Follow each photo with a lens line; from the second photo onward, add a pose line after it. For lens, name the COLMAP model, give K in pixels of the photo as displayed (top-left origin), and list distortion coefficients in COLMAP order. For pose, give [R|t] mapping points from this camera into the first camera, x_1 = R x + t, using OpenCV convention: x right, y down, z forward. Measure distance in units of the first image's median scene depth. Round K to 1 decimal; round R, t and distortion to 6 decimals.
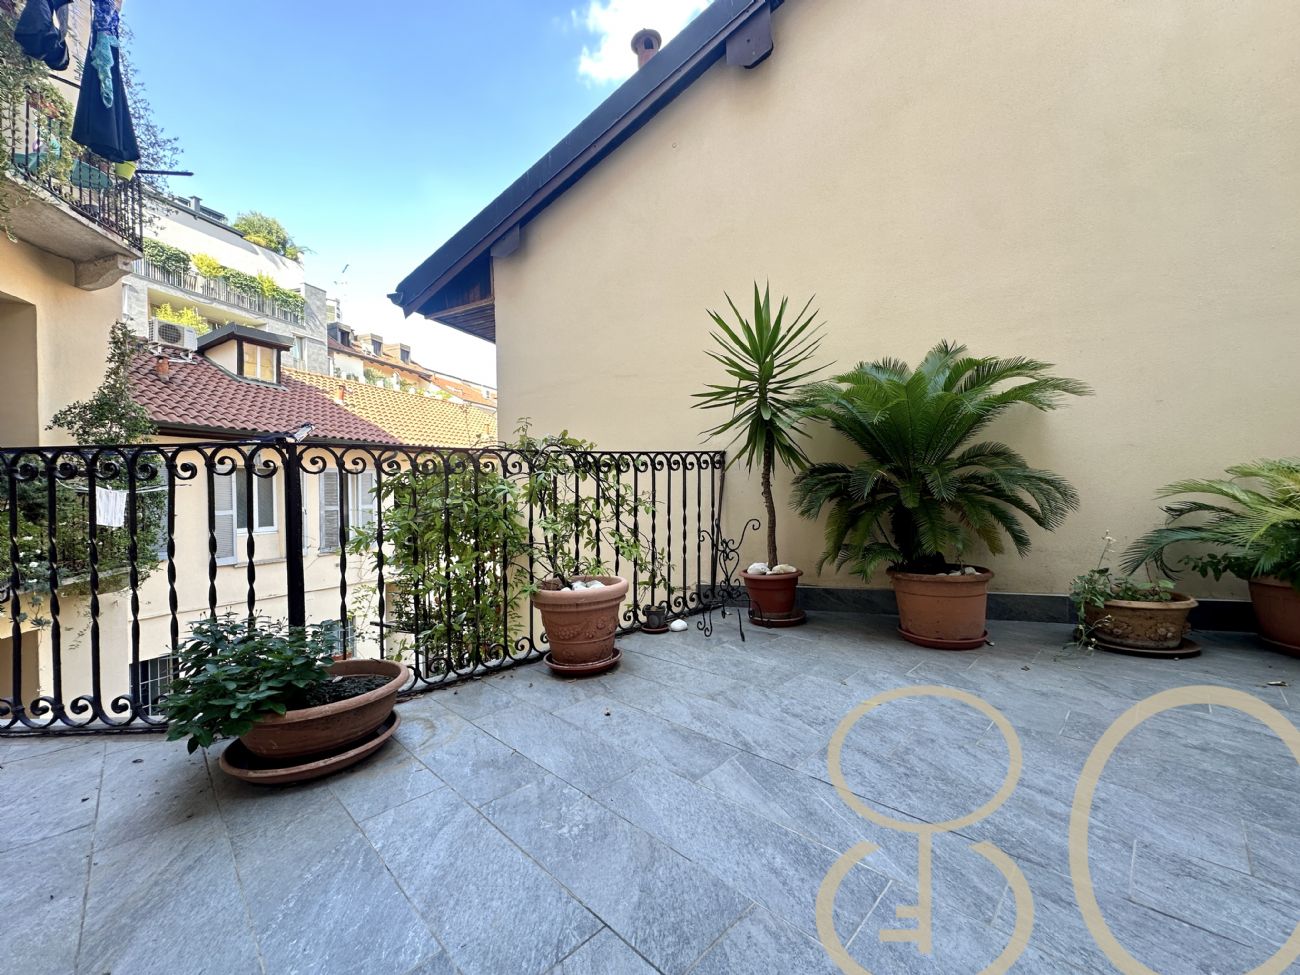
lens RADIAL K [[520.9, 0, 651.5], [0, 520.9, 485.8], [0, 0, 1]] dist [-0.000019, 0.000381]
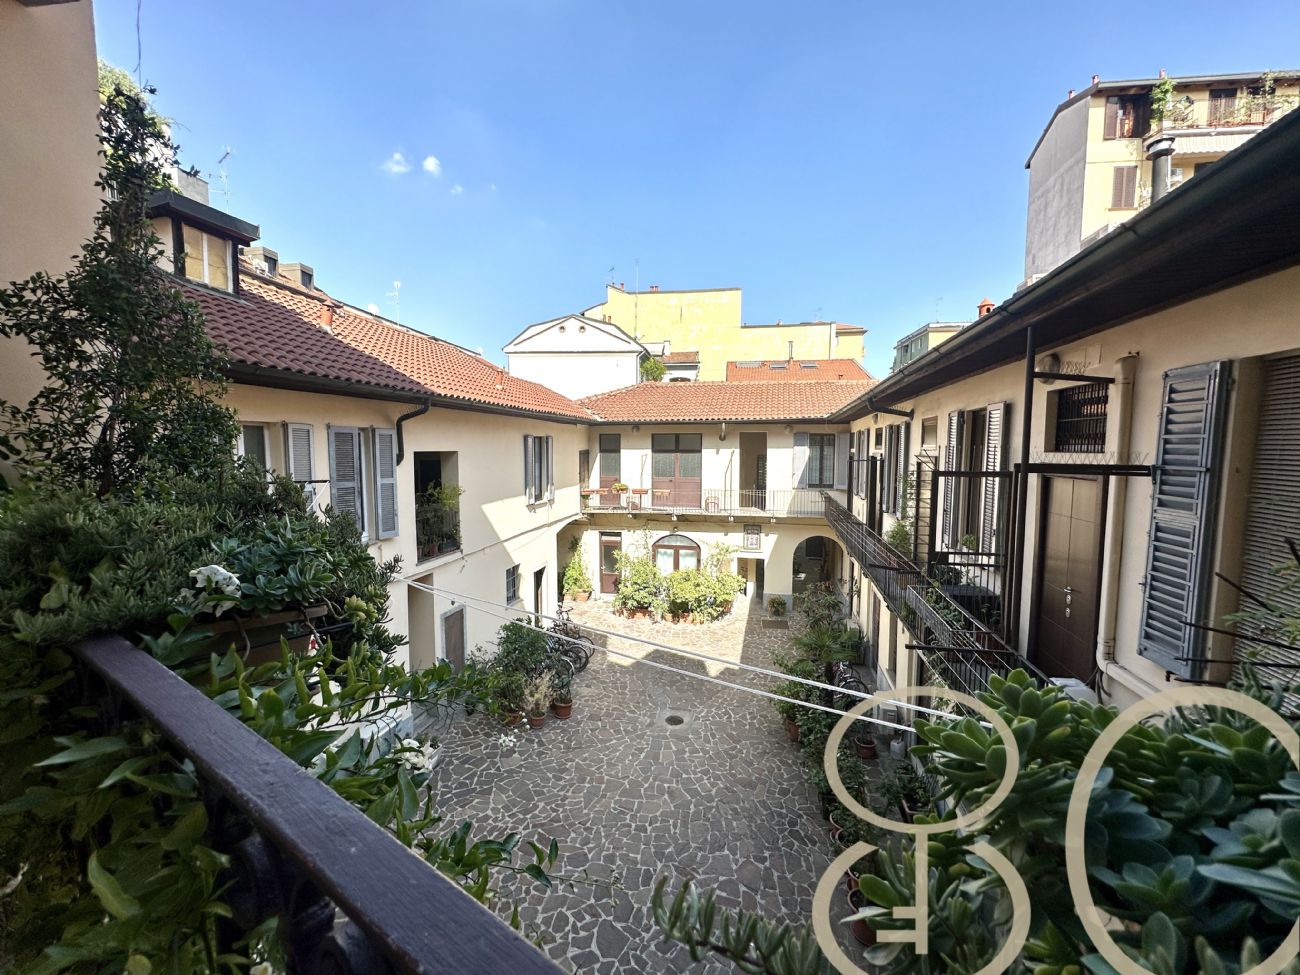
lens RADIAL K [[534.7, 0, 652.1], [0, 534.7, 493.1], [0, 0, 1]] dist [-0.000737, -0.000098]
pose [[0.987796, 0.051639, 0.146943, -0.258107], [-0.063338, 0.995088, 0.076080, -0.020909], [-0.142293, -0.084458, 0.986215, 0.194370]]
